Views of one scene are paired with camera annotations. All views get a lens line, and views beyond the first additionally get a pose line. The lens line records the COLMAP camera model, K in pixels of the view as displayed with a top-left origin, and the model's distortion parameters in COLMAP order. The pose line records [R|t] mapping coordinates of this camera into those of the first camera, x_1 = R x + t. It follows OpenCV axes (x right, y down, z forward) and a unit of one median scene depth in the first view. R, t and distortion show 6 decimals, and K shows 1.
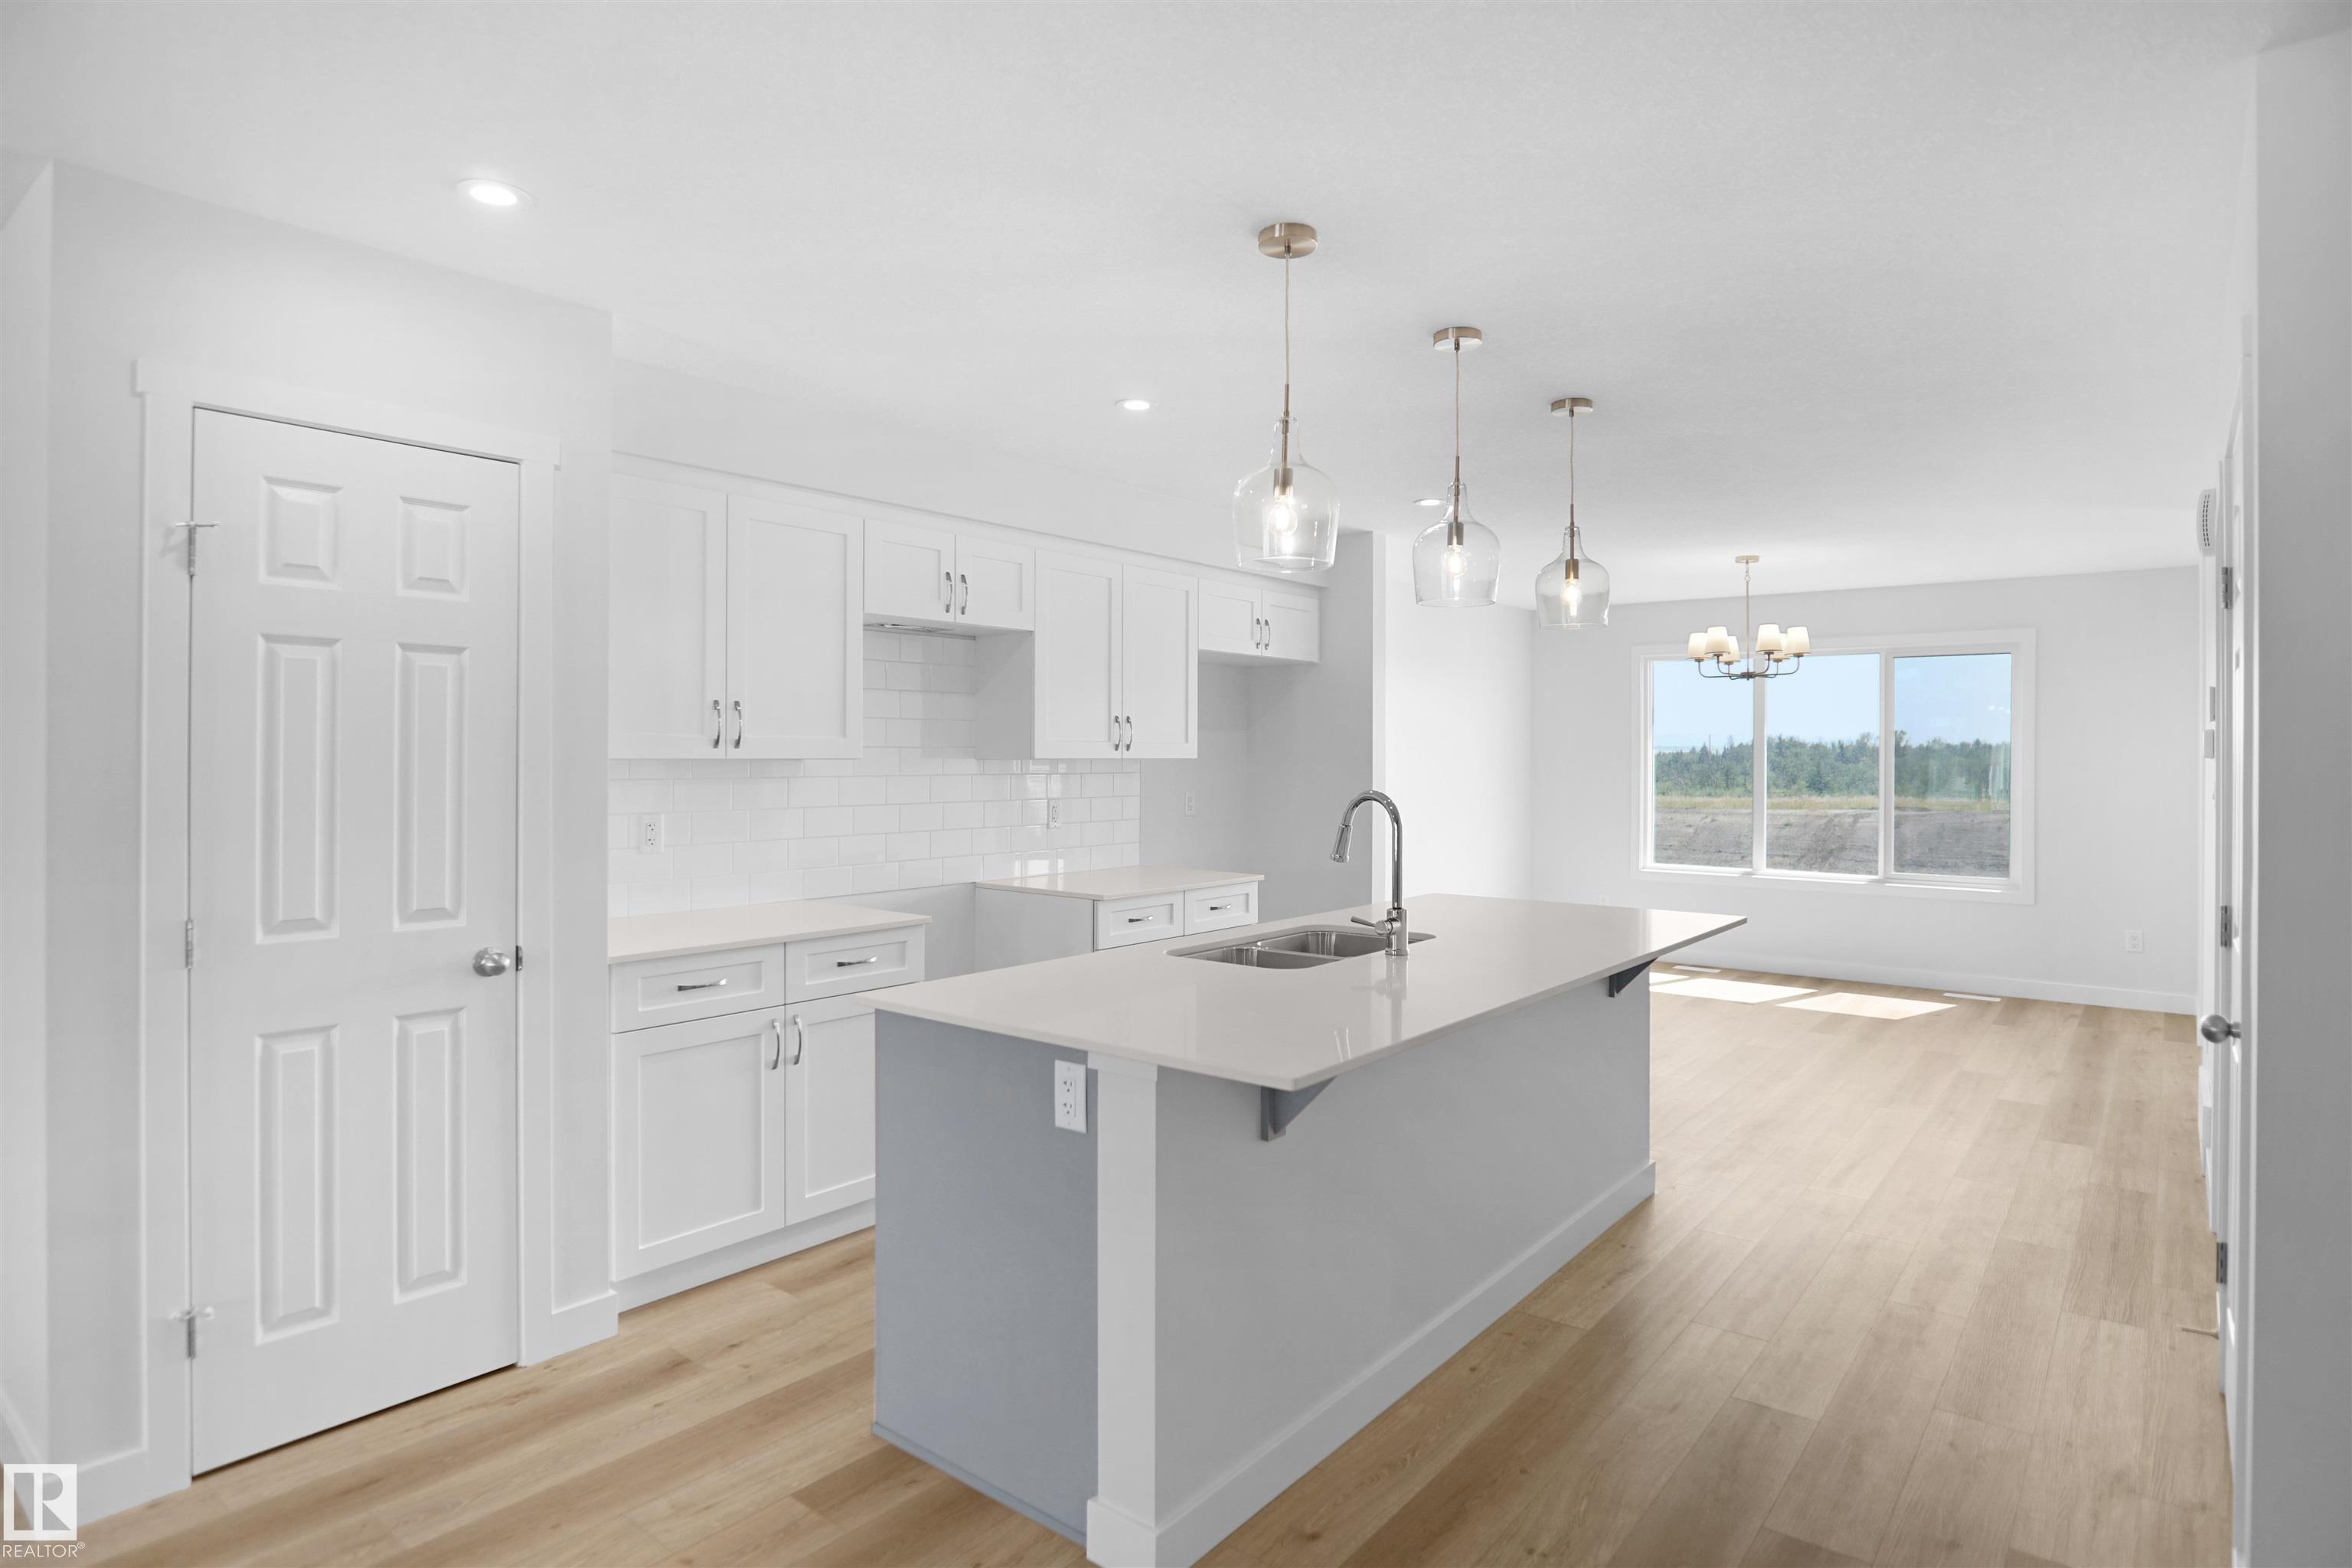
lens RADIAL K [[1274.5, 0, 1176.0], [0, 1274.5, 784.0], [0, 0, 1]] dist [-0.027878, -0.000761]
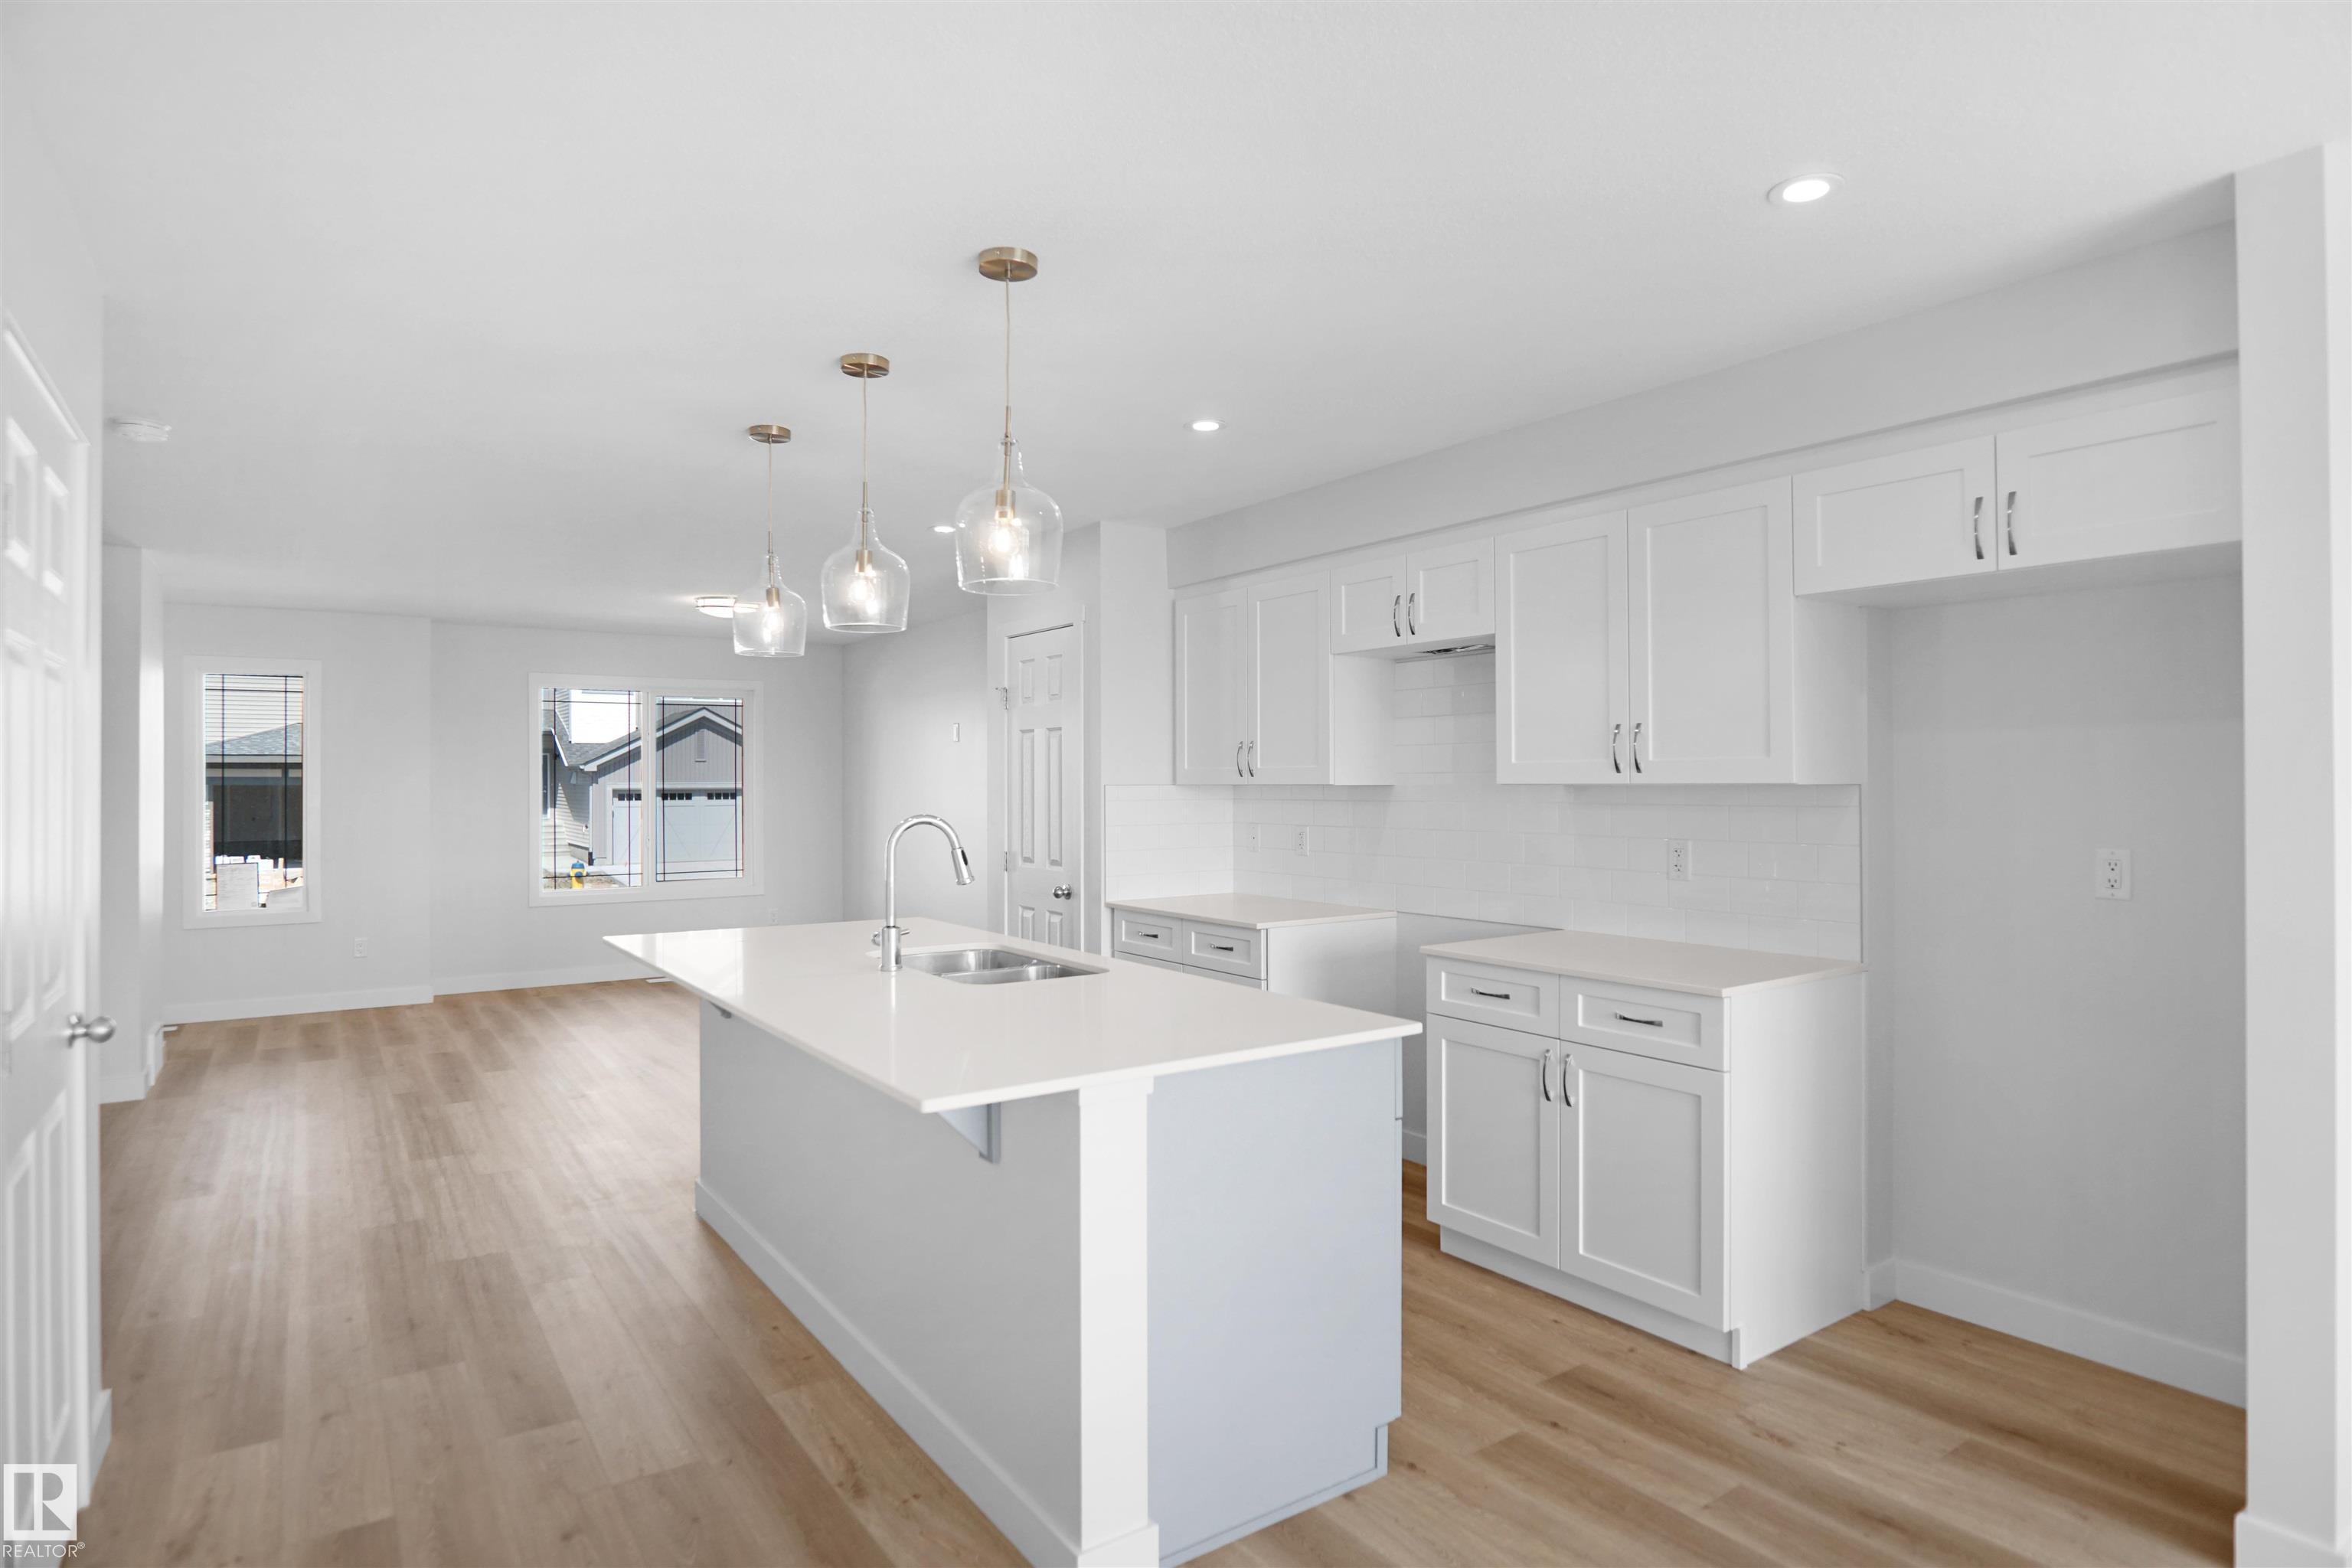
lens RADIAL K [[1274.5, 0, 1176.0], [0, 1274.5, 784.0], [0, 0, 1]] dist [-0.027878, -0.000761]
pose [[-0.285198, 0.000440, -0.958468, 0.697705], [-0.017331, 0.999834, 0.005616, -0.019225], [0.958312, 0.018213, -0.285143, 0.953106]]
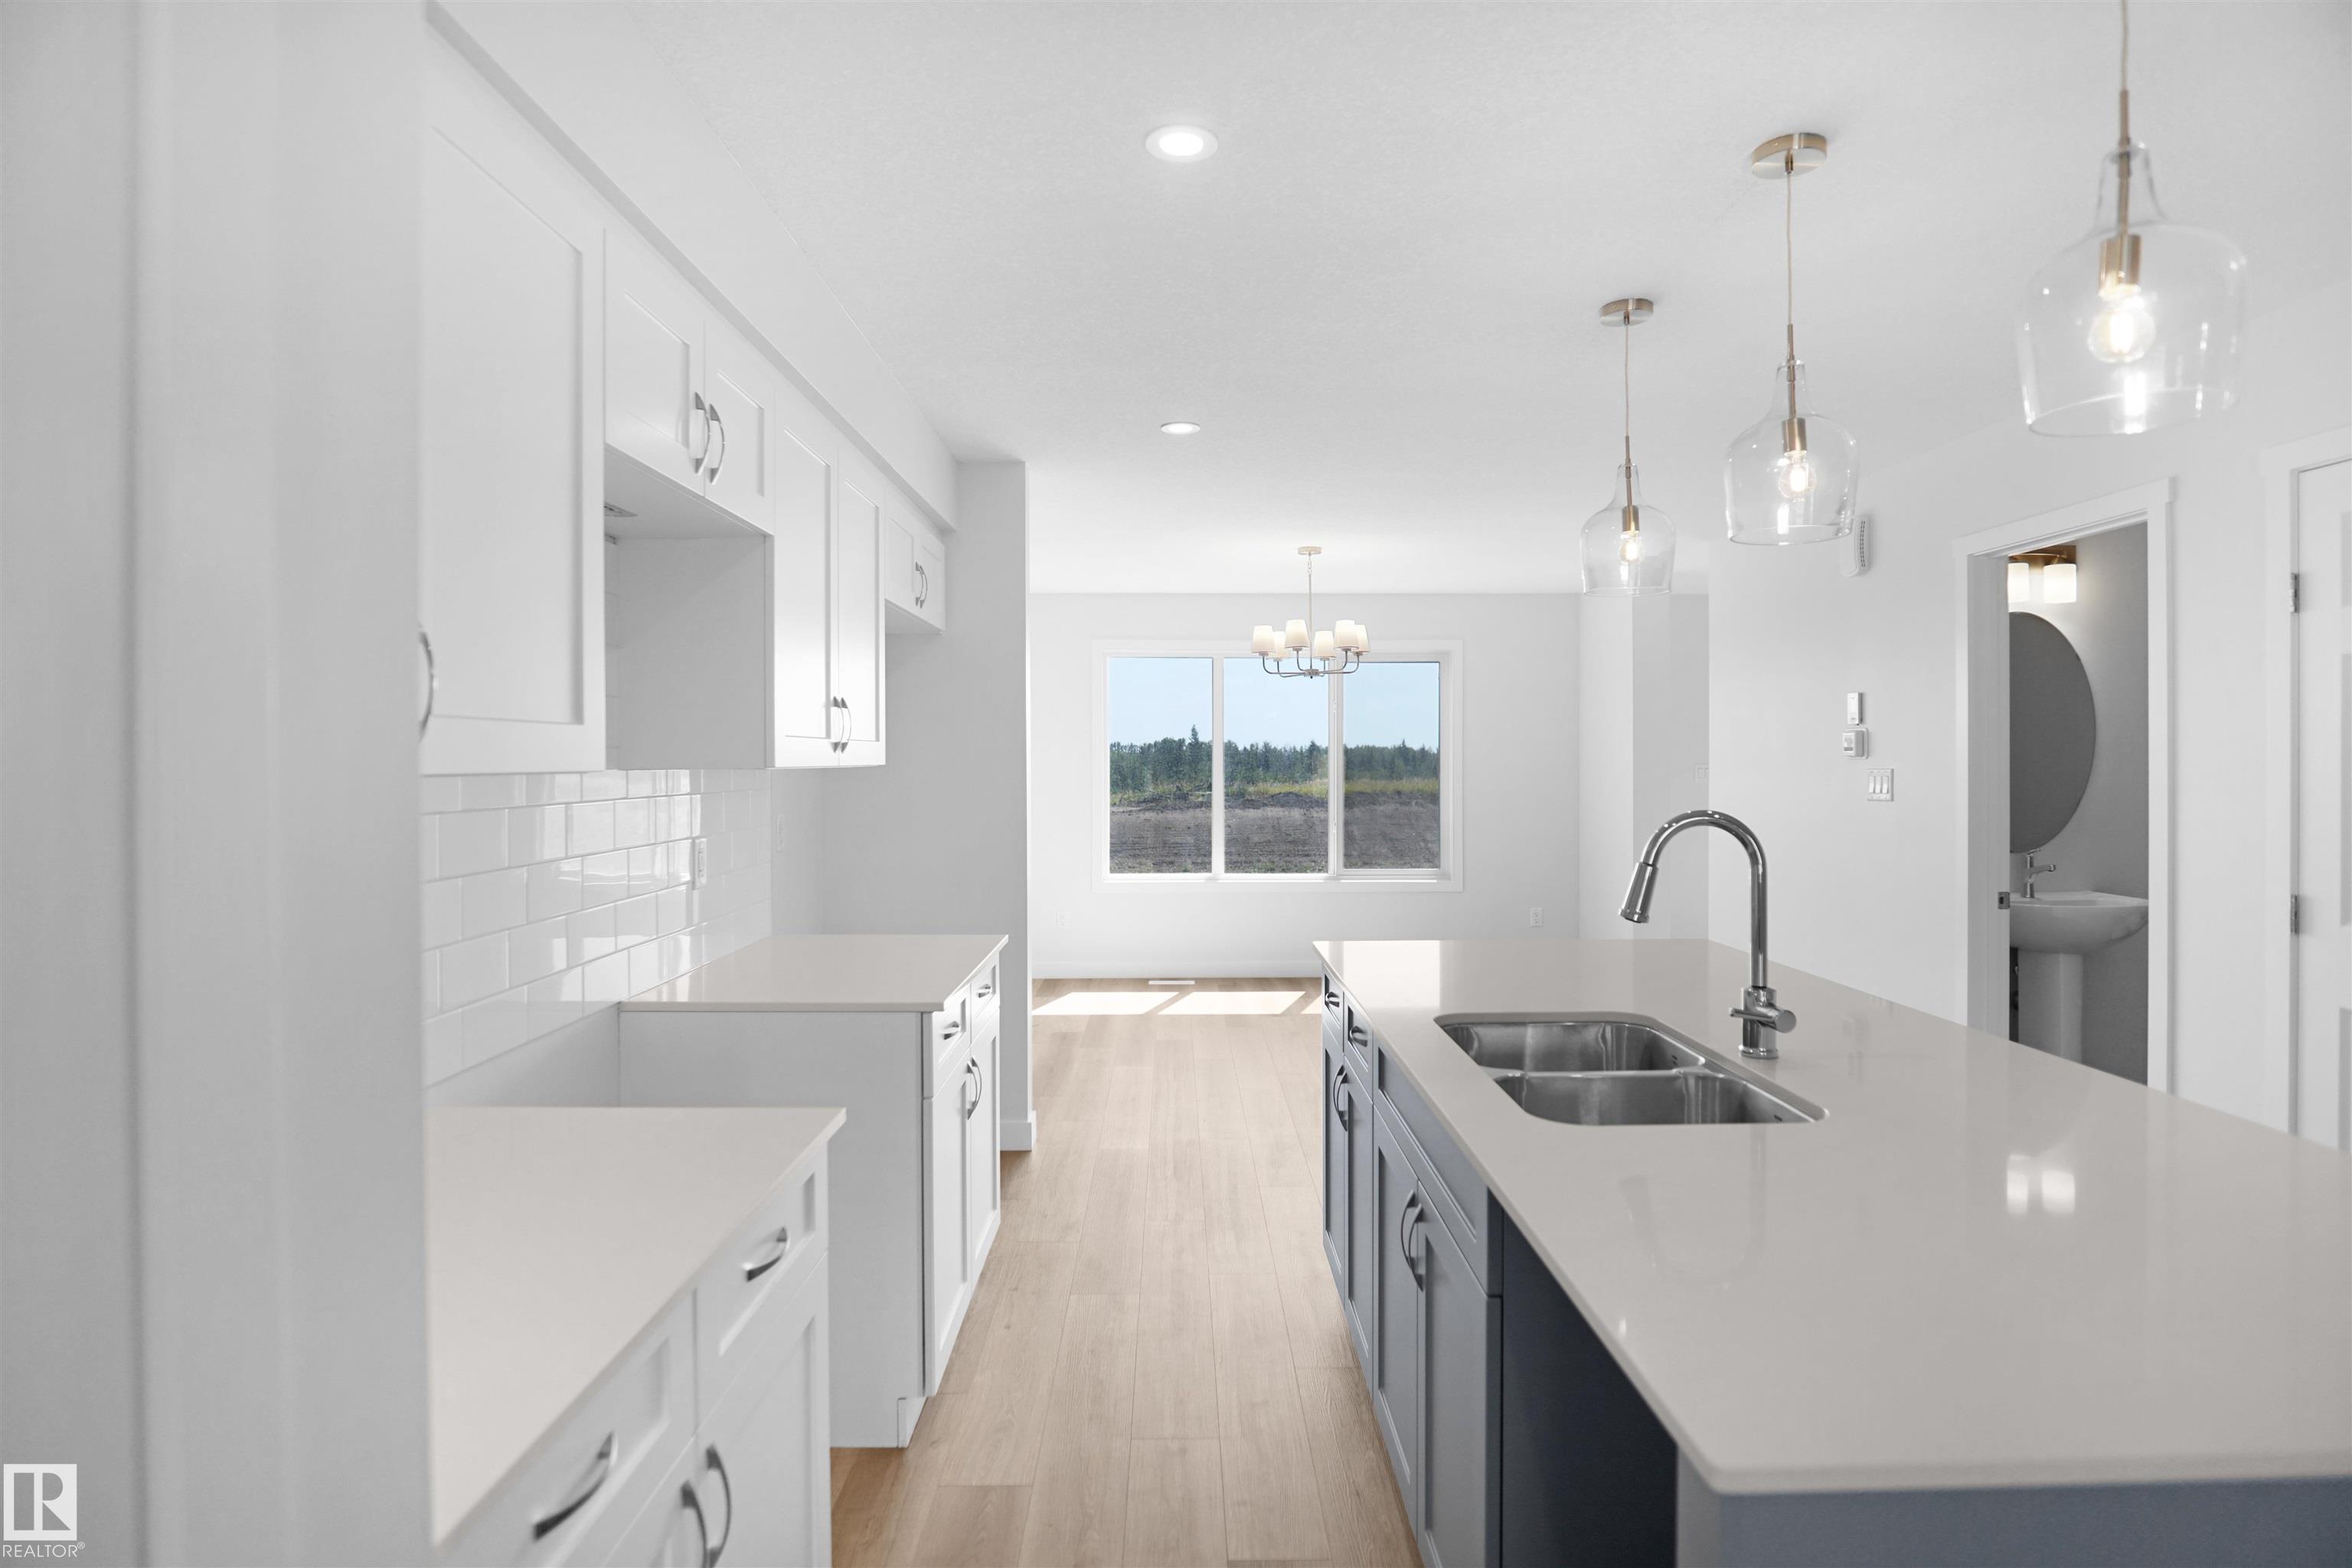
lens RADIAL K [[1271.1, 0, 1176.0], [0, 1271.1, 784.0], [0, 0, 1]] dist [-0.001462, -0.000204]
pose [[0.770770, -0.018044, 0.636858, -0.297818], [0.020379, 0.999786, 0.003663, -0.010125], [-0.636787, 0.010155, 0.770972, 0.422188]]
